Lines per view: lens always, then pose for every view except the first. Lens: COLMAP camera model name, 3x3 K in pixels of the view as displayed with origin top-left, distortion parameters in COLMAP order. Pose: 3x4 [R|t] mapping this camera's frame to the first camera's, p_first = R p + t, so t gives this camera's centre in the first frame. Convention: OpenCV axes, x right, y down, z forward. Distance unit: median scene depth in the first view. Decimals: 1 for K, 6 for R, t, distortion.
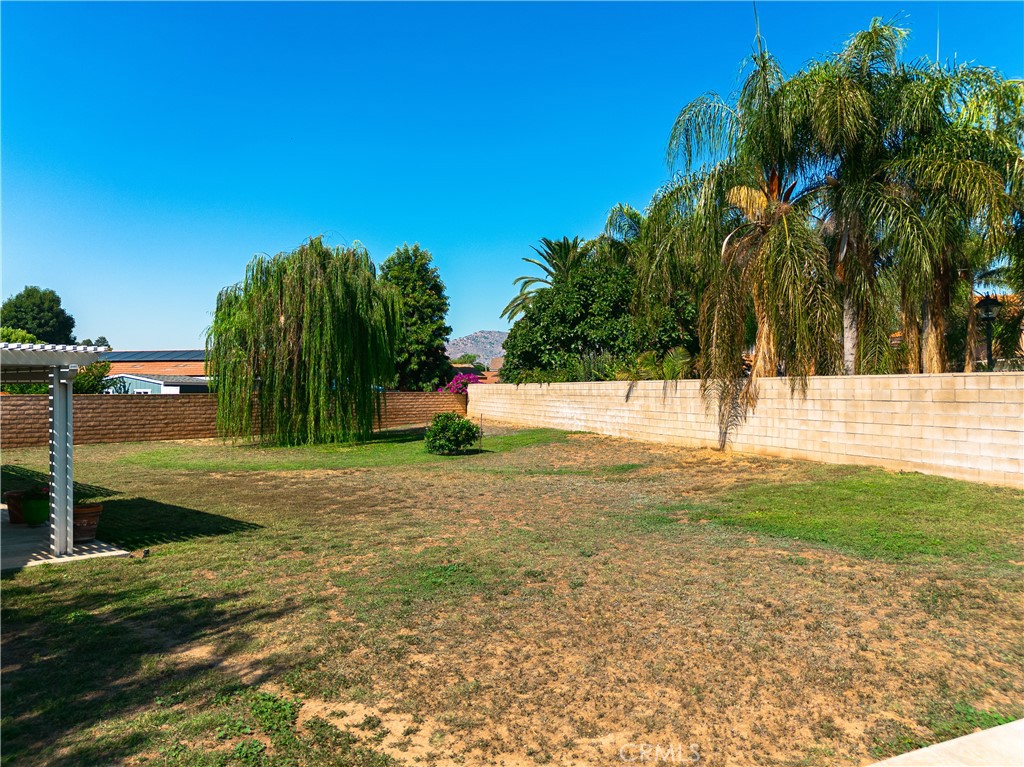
lens RADIAL K [[727.1, 0, 511.8], [0, 727.1, 382.1], [0, 0, 1]] dist [0.053127, -0.045441]
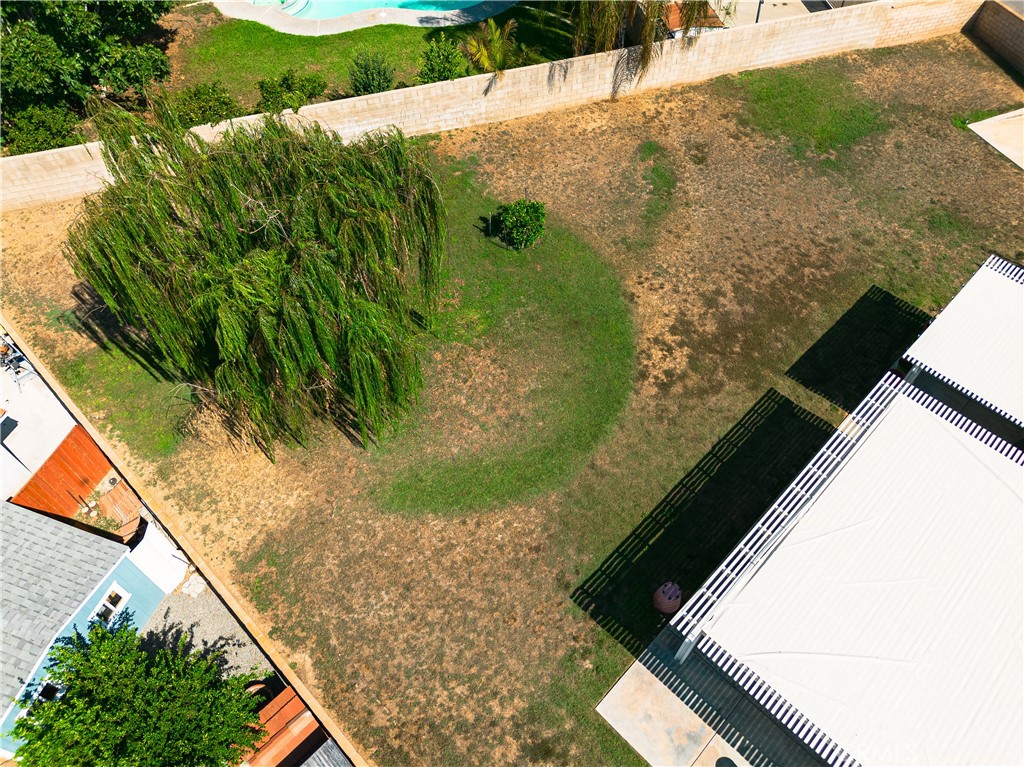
lens RADIAL K [[727.1, 0, 506.5], [0, 727.1, 382.6], [0, 0, 1]] dist [0.053127, -0.045441]
pose [[0.046316, -0.807275, 0.588355, -1.287281], [0.002016, 0.589061, 0.808086, -0.932212], [-0.998925, -0.036241, 0.028910, 1.374994]]
